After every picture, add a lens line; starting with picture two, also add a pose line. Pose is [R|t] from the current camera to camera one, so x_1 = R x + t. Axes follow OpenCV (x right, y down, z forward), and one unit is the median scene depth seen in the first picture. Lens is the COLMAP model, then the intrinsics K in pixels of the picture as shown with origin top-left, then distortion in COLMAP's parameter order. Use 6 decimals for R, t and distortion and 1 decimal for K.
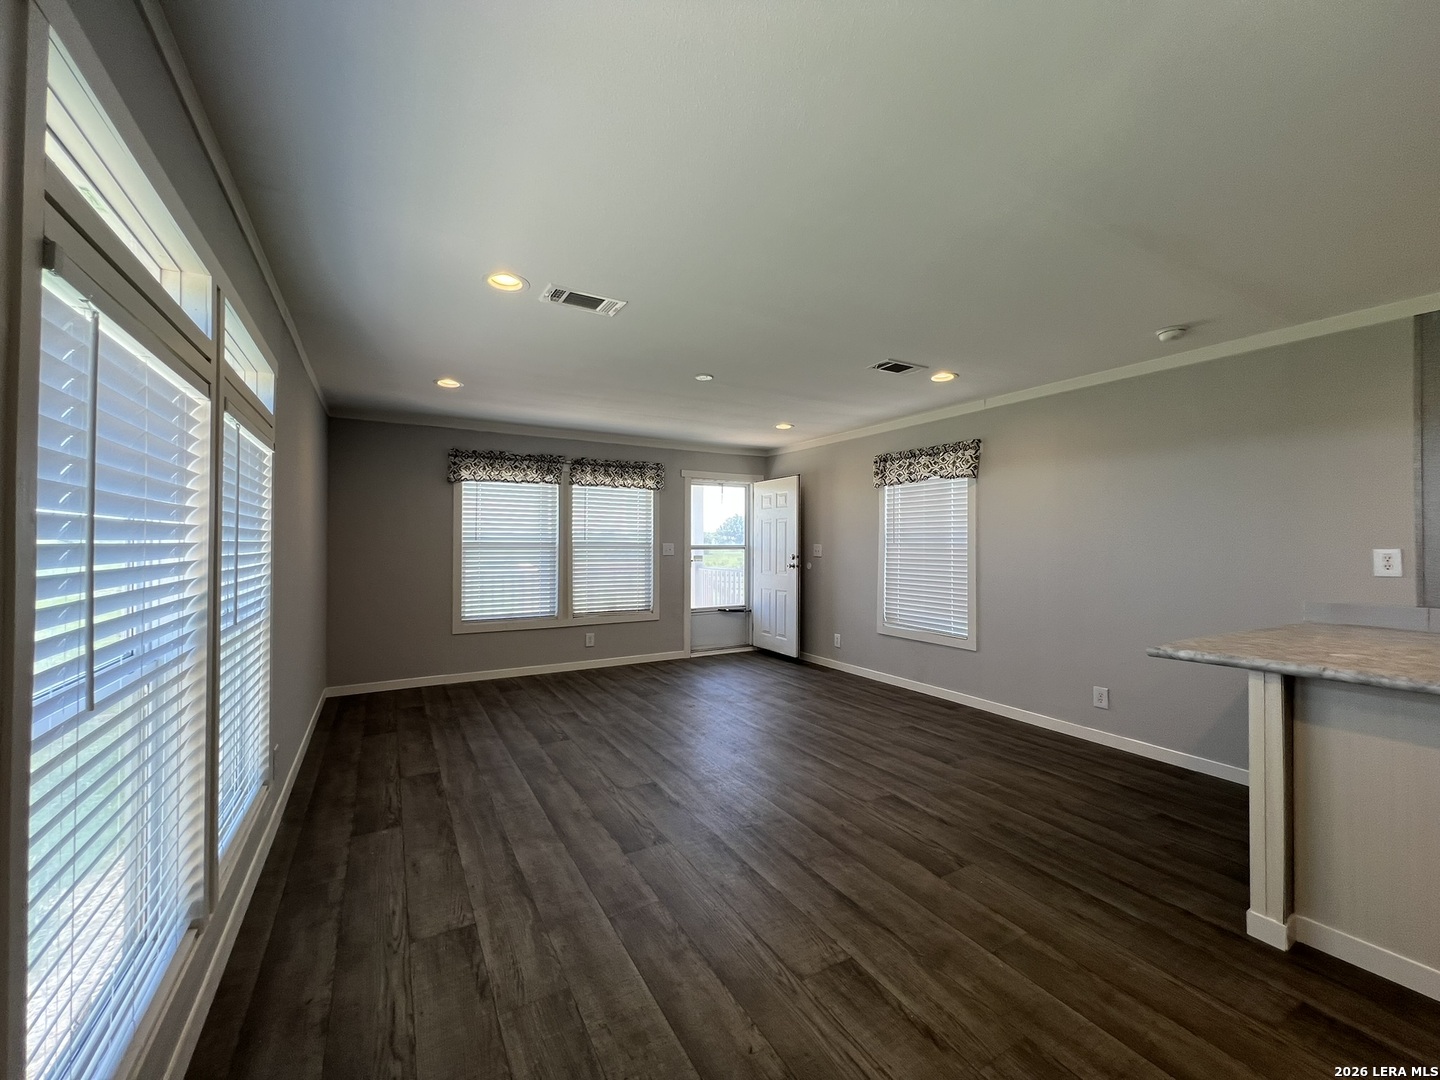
lens RADIAL K [[576.1, 0, 725.5], [0, 576.1, 537.5], [0, 0, 1]] dist [-0.001845, 0.000398]
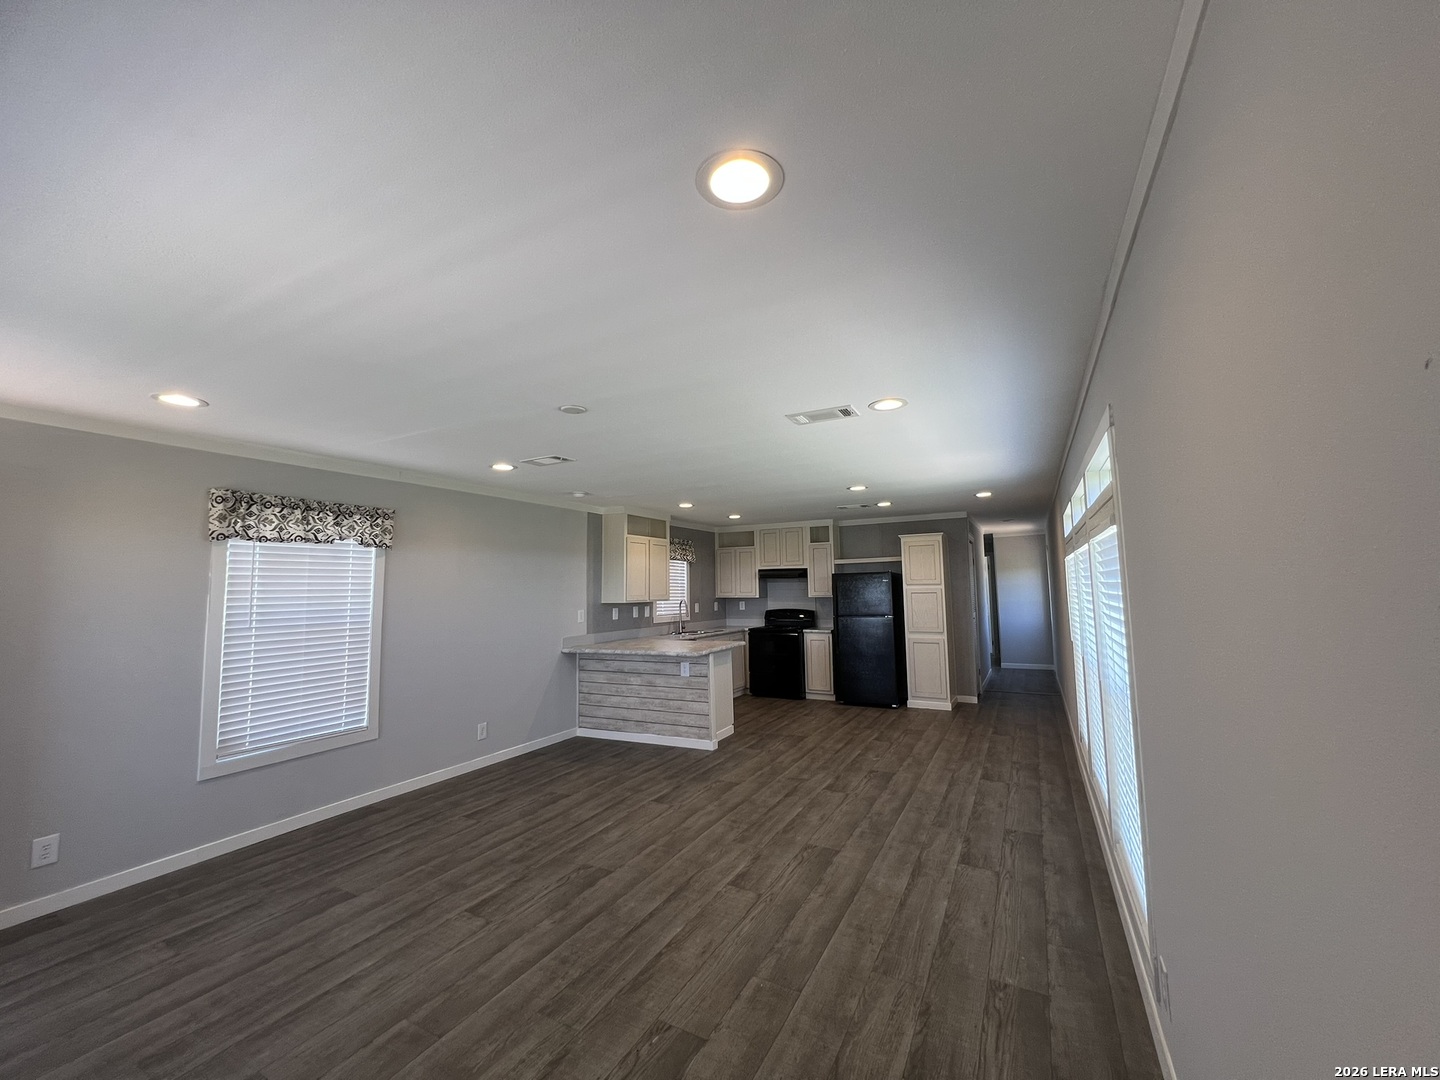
lens RADIAL K [[576.1, 0, 704.5], [0, 576.1, 545.5], [0, 0, 1]] dist [-0.001845, 0.000398]
pose [[-0.498787, 0.070694, 0.863837, -0.880936], [0.009314, 0.997048, -0.076217, -0.046348], [-0.866674, -0.029970, -0.497973, 1.406948]]
